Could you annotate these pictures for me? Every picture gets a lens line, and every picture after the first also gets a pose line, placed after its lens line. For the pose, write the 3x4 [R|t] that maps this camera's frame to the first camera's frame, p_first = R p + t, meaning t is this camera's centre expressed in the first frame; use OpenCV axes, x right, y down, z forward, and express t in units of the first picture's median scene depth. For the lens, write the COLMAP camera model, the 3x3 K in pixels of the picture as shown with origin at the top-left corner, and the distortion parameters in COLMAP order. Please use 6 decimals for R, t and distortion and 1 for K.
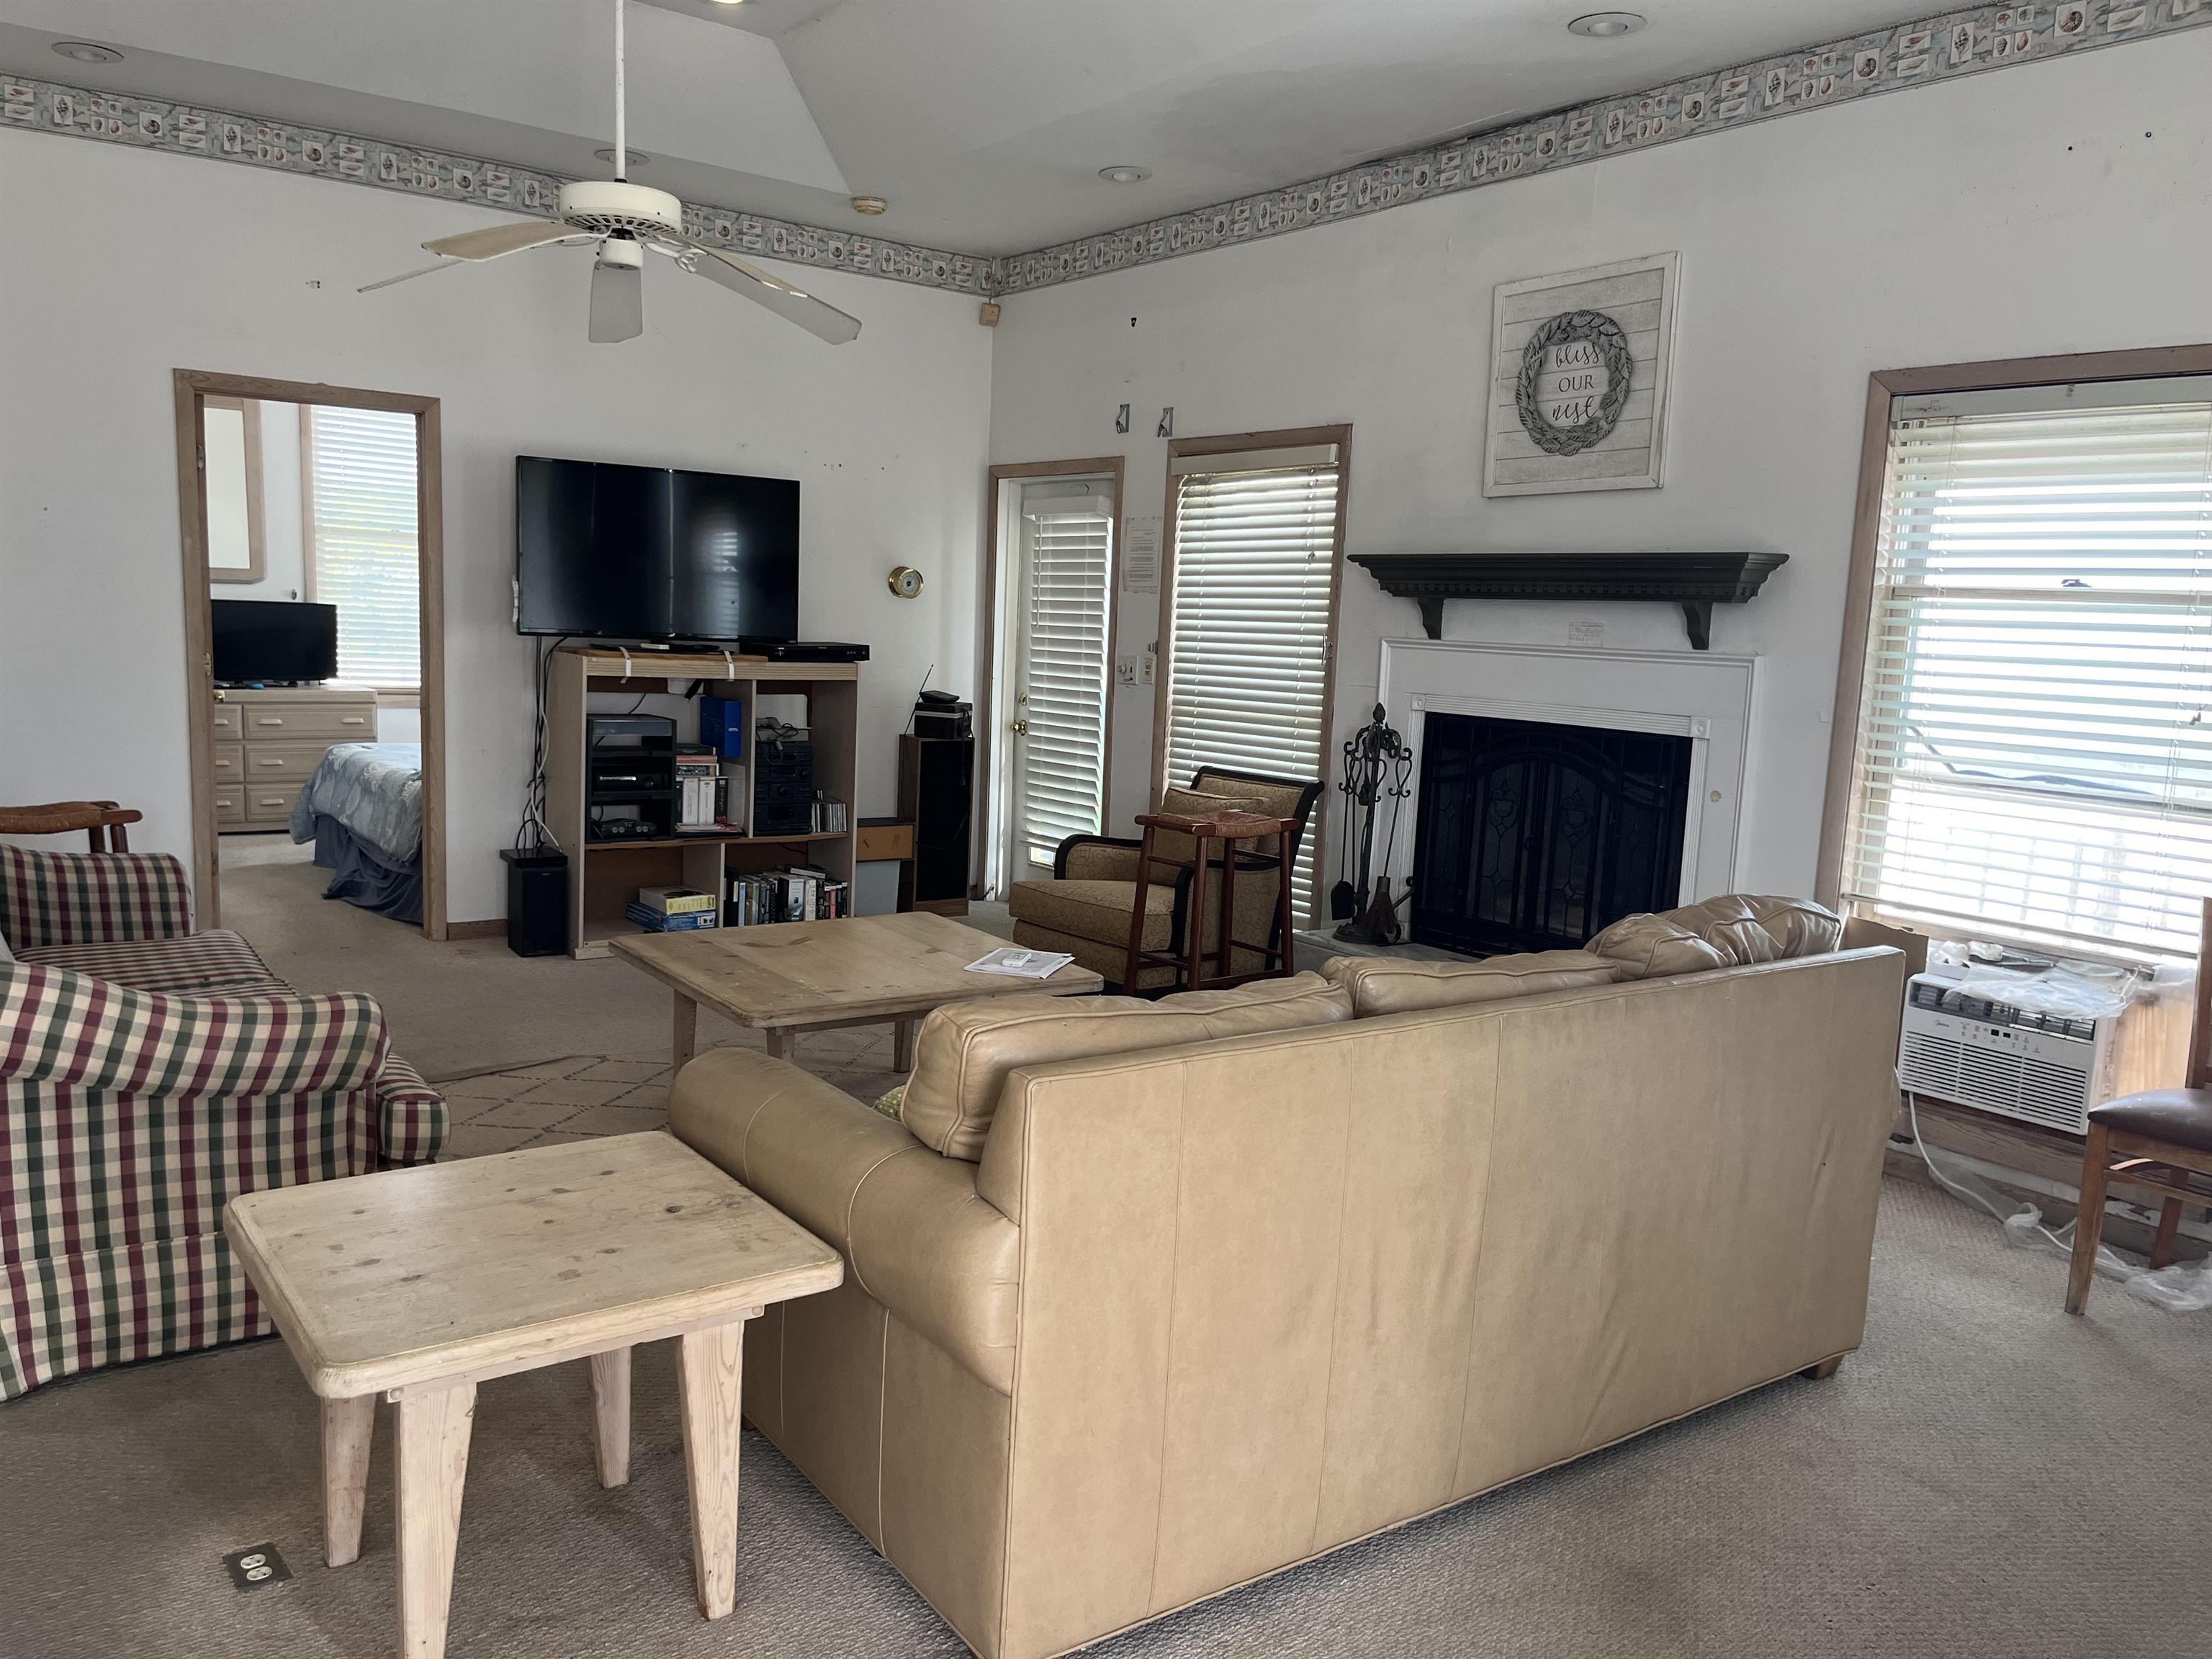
lens RADIAL K [[1669.5, 0, 1097.4], [0, 1669.5, 846.0], [0, 0, 1]] dist [0.080829, -0.106702]
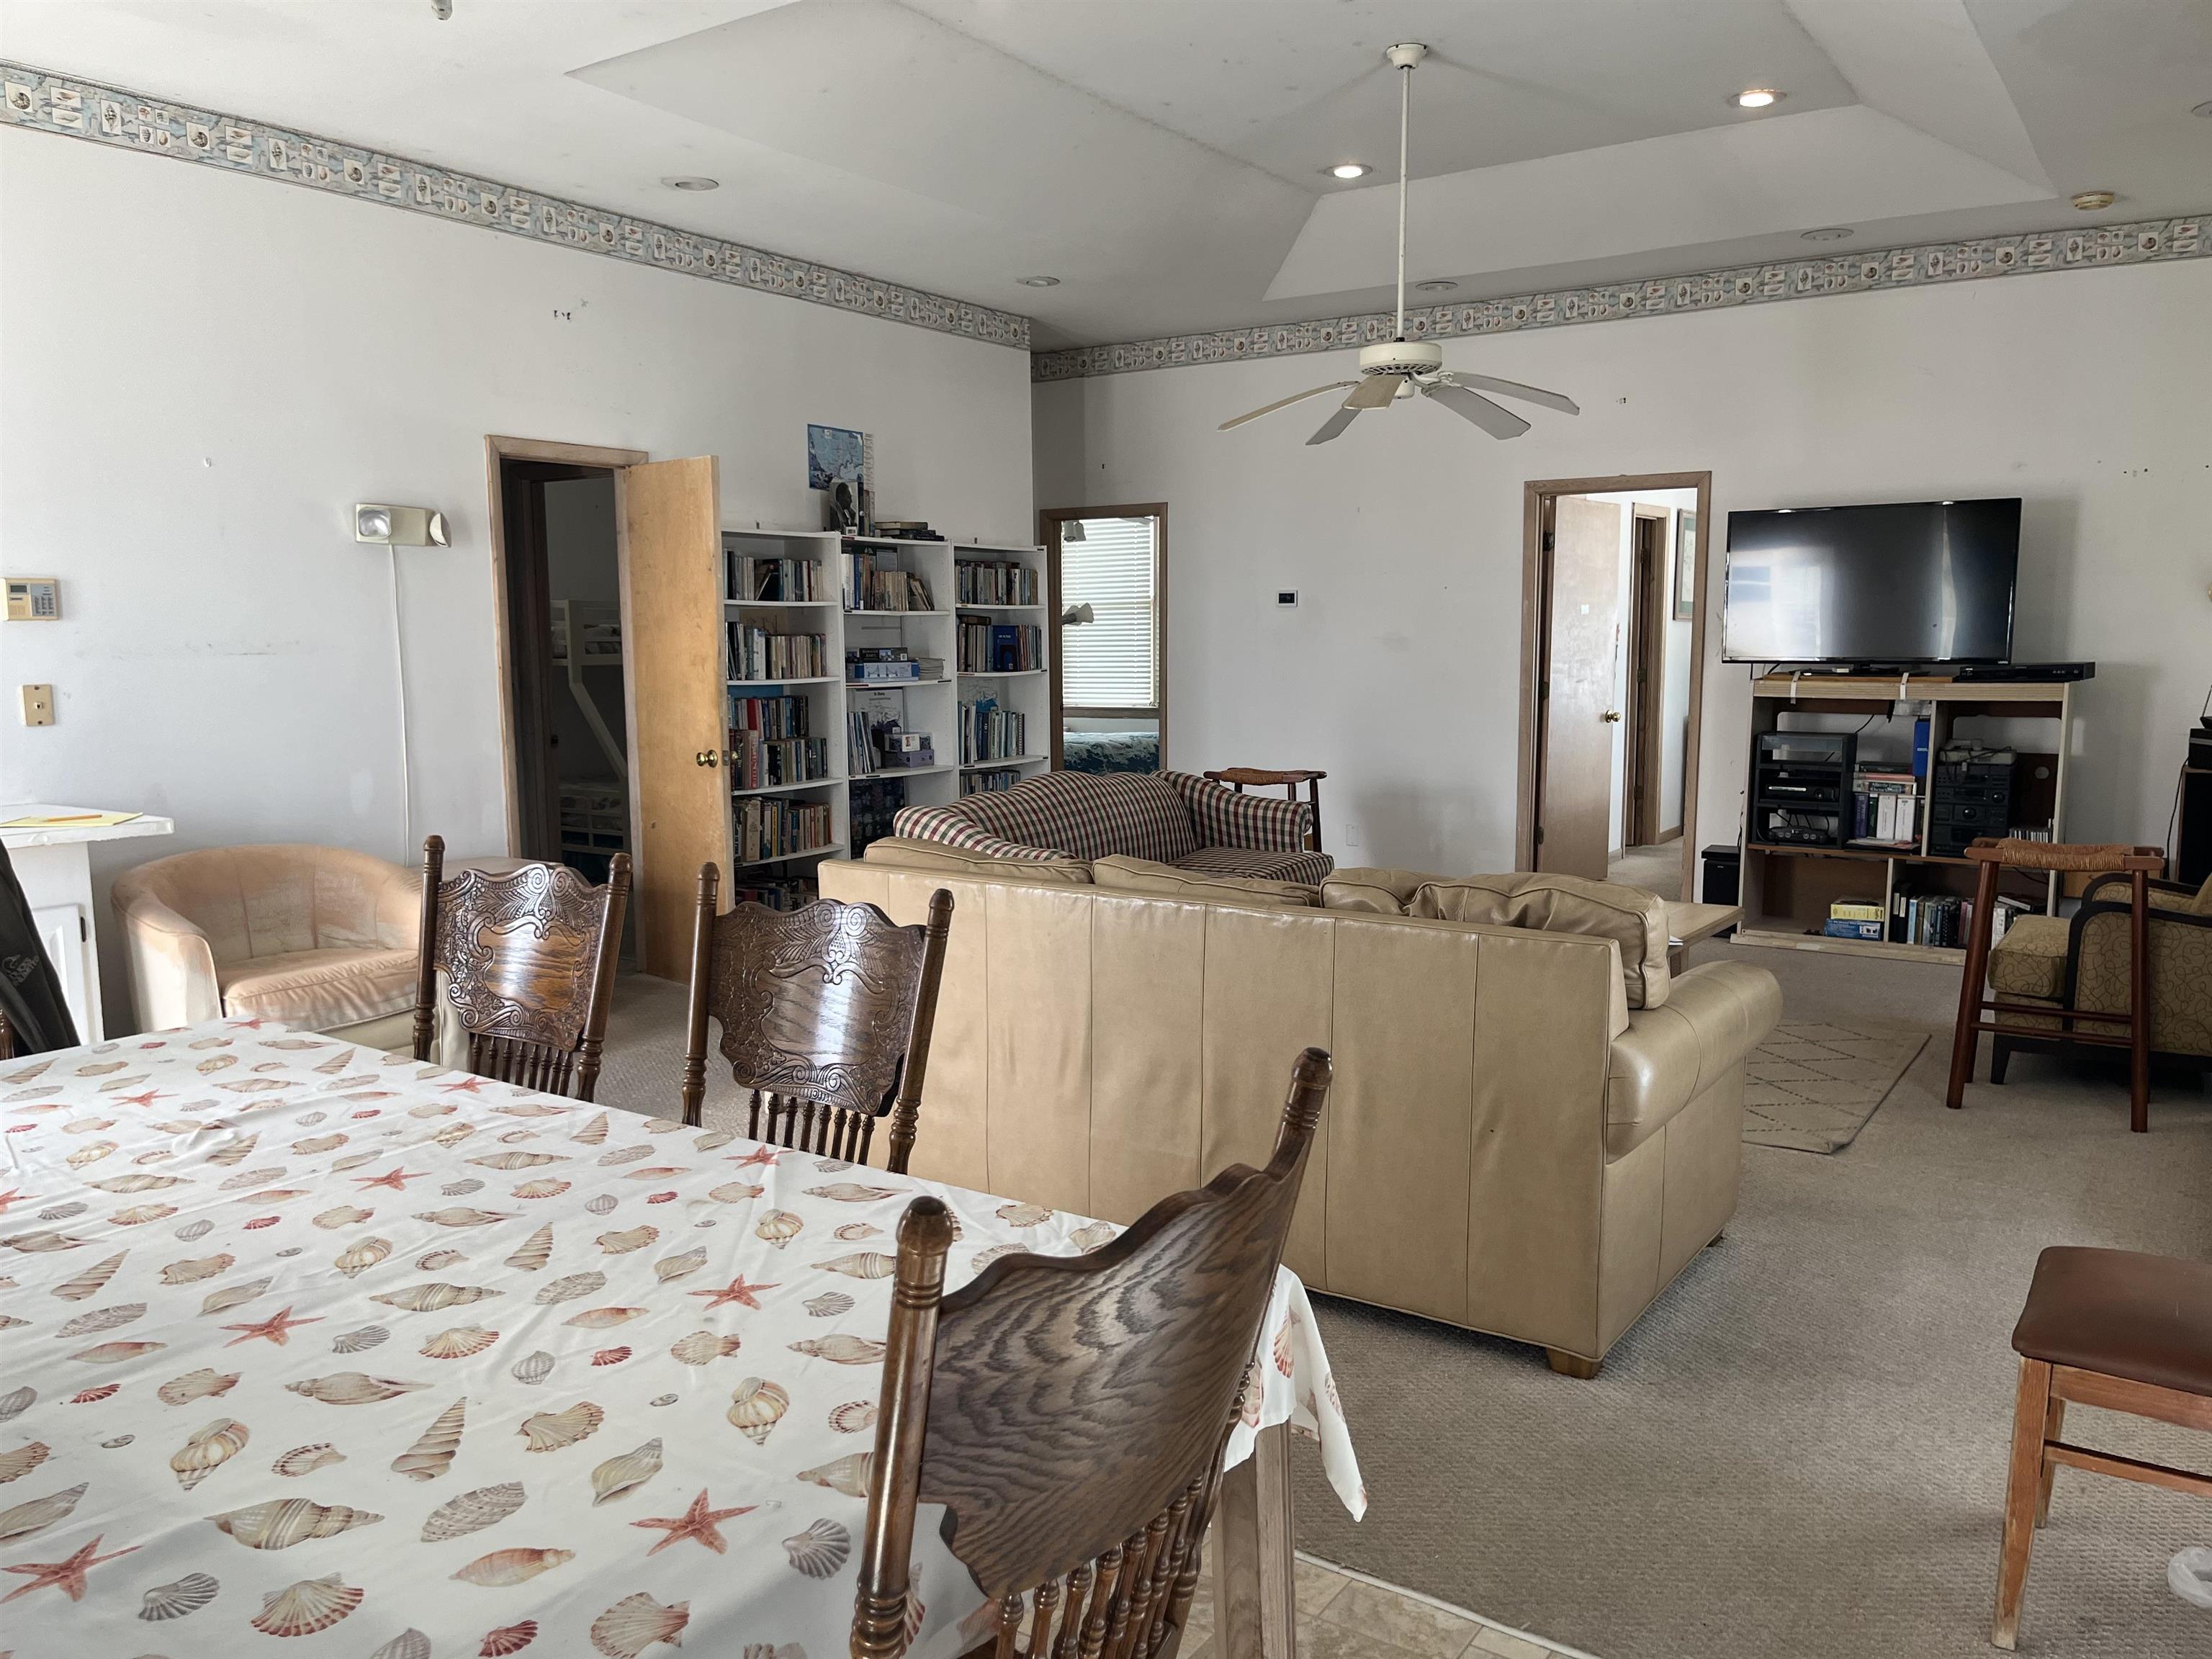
lens RADIAL K [[1669.5, 0, 1097.4], [0, 1669.5, 846.0], [0, 0, 1]] dist [0.080829, -0.106702]
pose [[0.330964, 0.076820, -0.940511, 0.591477], [-0.110133, 0.993014, 0.042353, 0.000445], [0.937195, 0.089564, 0.337112, 0.189612]]
